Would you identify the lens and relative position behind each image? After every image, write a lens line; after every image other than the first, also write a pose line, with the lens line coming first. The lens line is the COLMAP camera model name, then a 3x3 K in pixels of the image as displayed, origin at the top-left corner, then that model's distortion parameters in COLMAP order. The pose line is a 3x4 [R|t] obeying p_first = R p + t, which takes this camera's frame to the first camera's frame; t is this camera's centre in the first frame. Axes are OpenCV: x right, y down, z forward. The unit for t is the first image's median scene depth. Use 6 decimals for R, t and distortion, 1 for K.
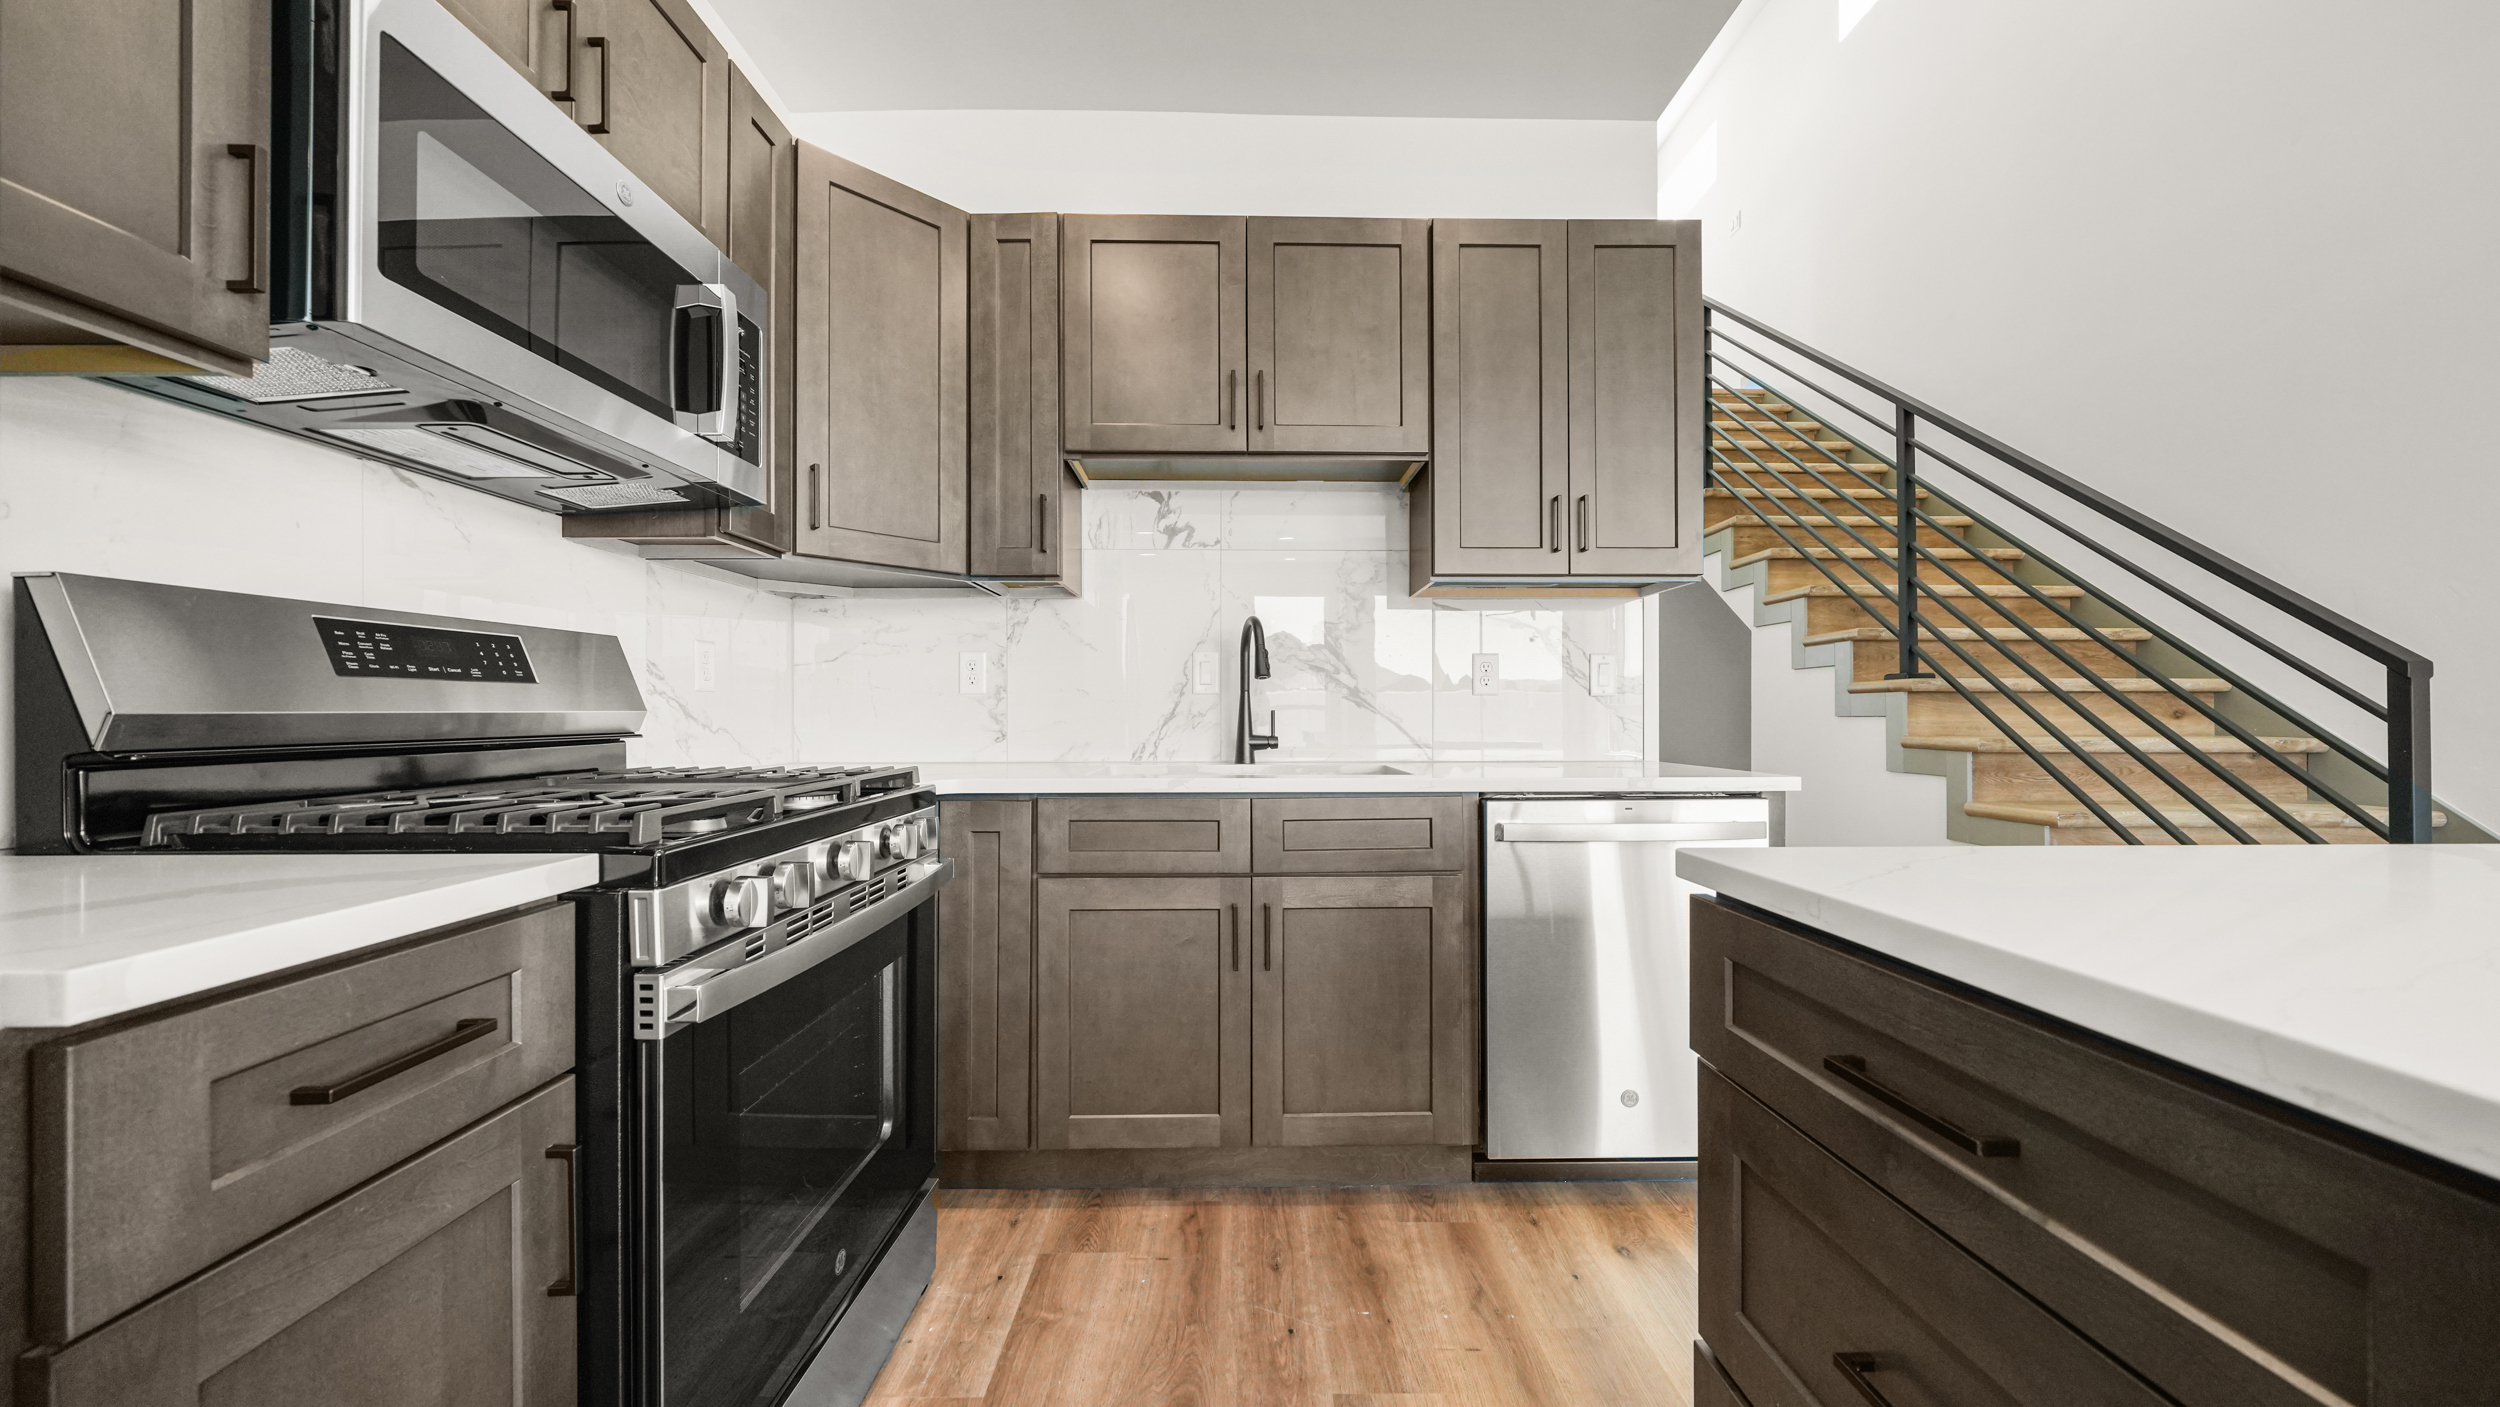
lens RADIAL K [[852.6, 0, 1248.6], [0, 852.6, 709.7], [0, 0, 1]] dist [-0.000373, -0.000022]
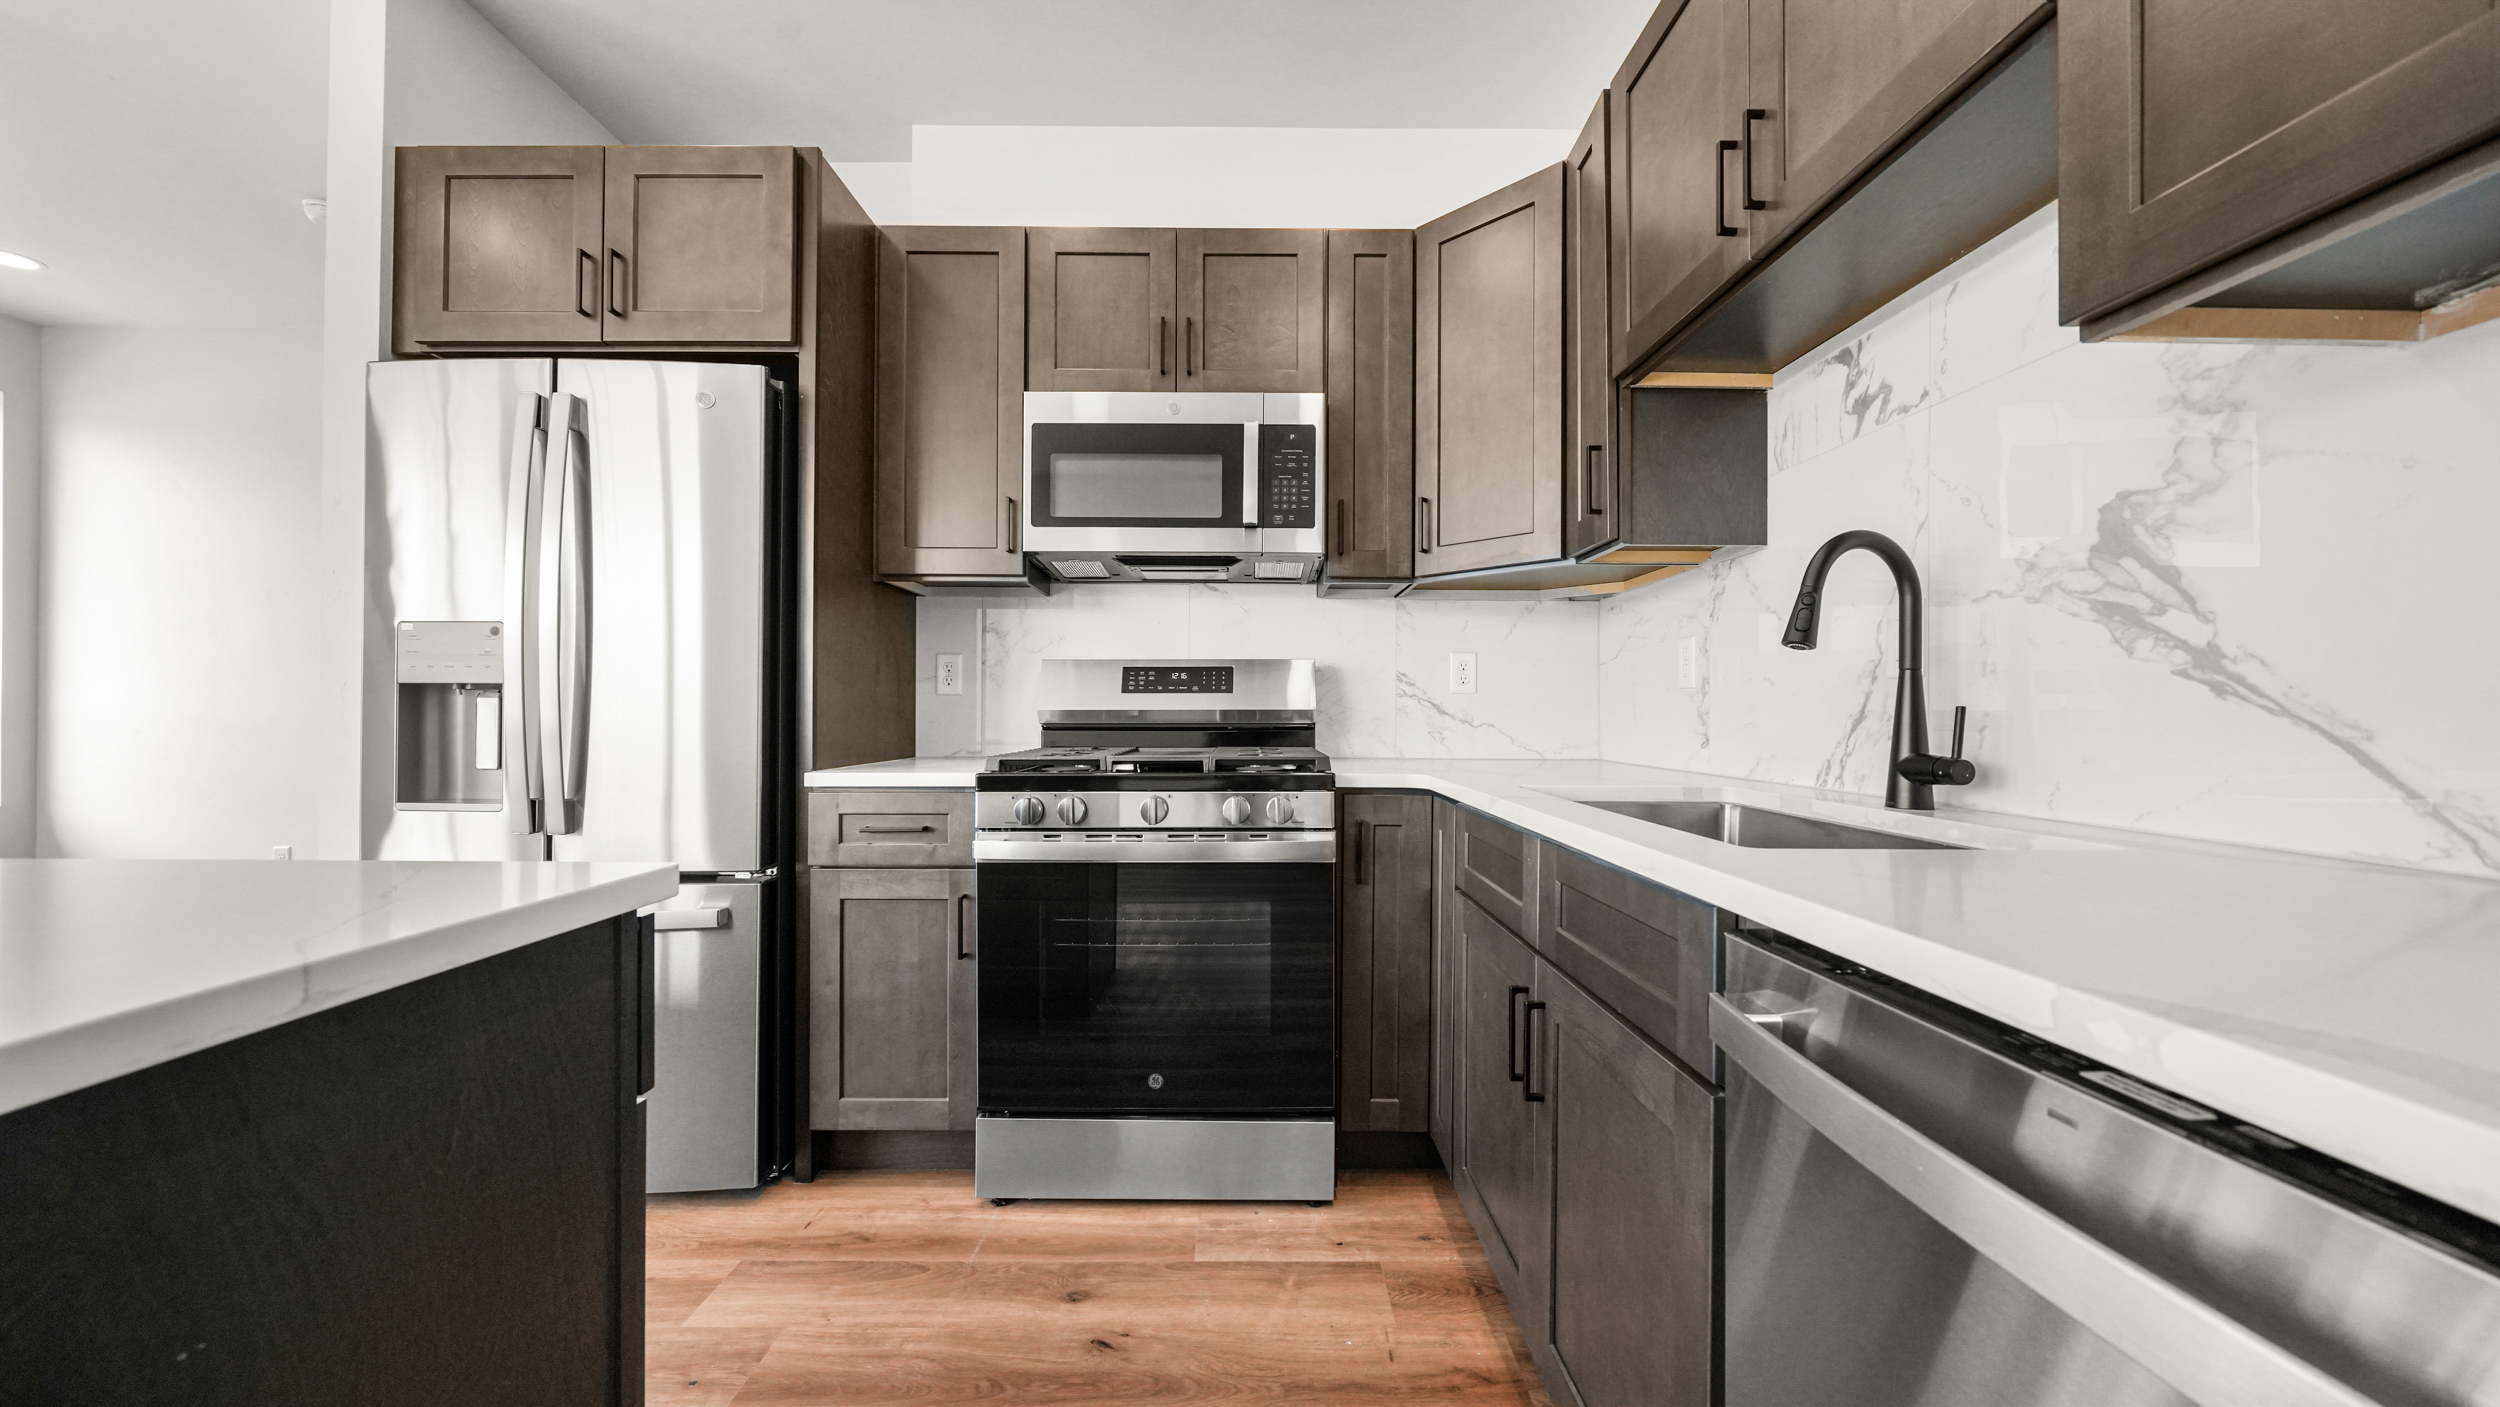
lens RADIAL K [[852.6, 0, 1245.8], [0, 852.6, 707.8], [0, 0, 1]] dist [-0.000373, -0.000022]
pose [[0.013144, -0.002890, -0.999909, 0.667497], [0.001461, 0.999995, -0.002871, 0.002997], [0.999913, -0.001423, 0.013148, 0.757735]]
